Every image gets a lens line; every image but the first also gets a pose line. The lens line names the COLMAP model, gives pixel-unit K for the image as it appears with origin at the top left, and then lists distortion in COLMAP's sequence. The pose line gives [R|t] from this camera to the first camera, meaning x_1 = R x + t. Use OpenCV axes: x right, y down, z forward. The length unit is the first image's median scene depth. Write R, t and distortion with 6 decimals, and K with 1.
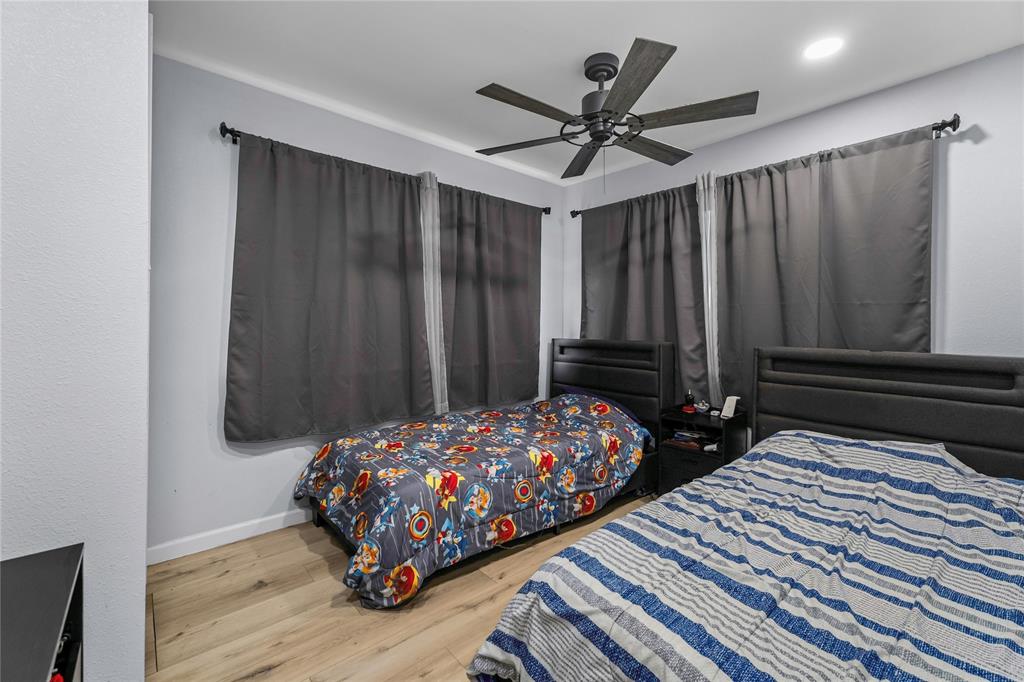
lens RADIAL K [[436.2, 0, 515.2], [0, 436.2, 325.0], [0, 0, 1]] dist [0.005363, 0.000450]
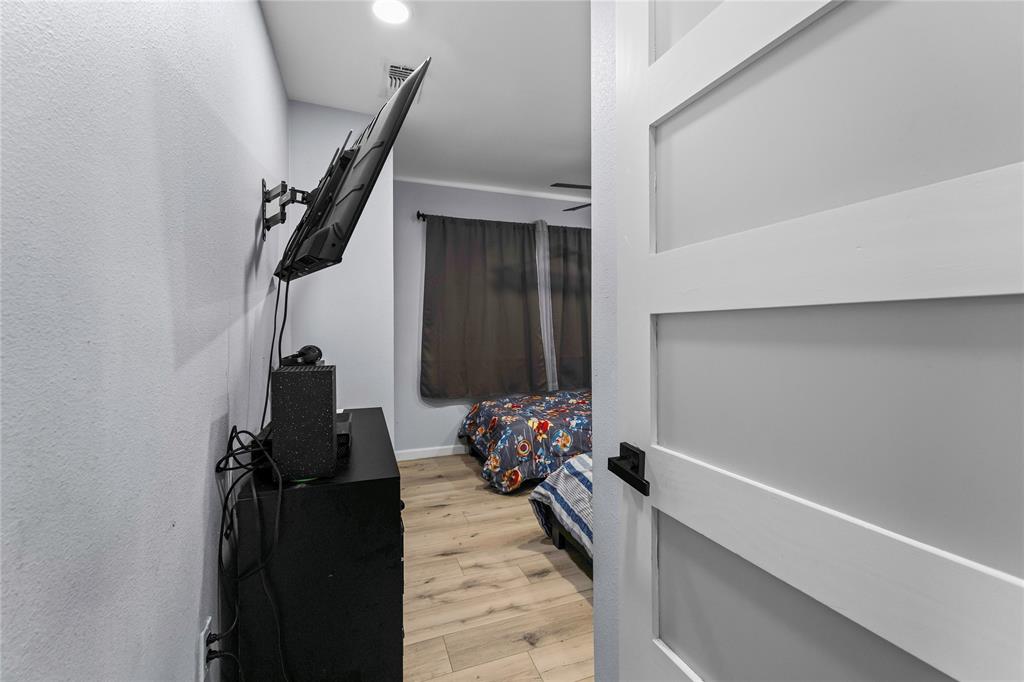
lens RADIAL K [[436.2, 0, 515.2], [0, 436.2, 325.0], [0, 0, 1]] dist [0.005363, 0.000450]
pose [[0.936453, -0.013304, -0.350542, 0.285753], [0.011620, 0.999909, -0.006909, 0.002589], [0.350602, 0.002397, 0.936522, -0.472648]]
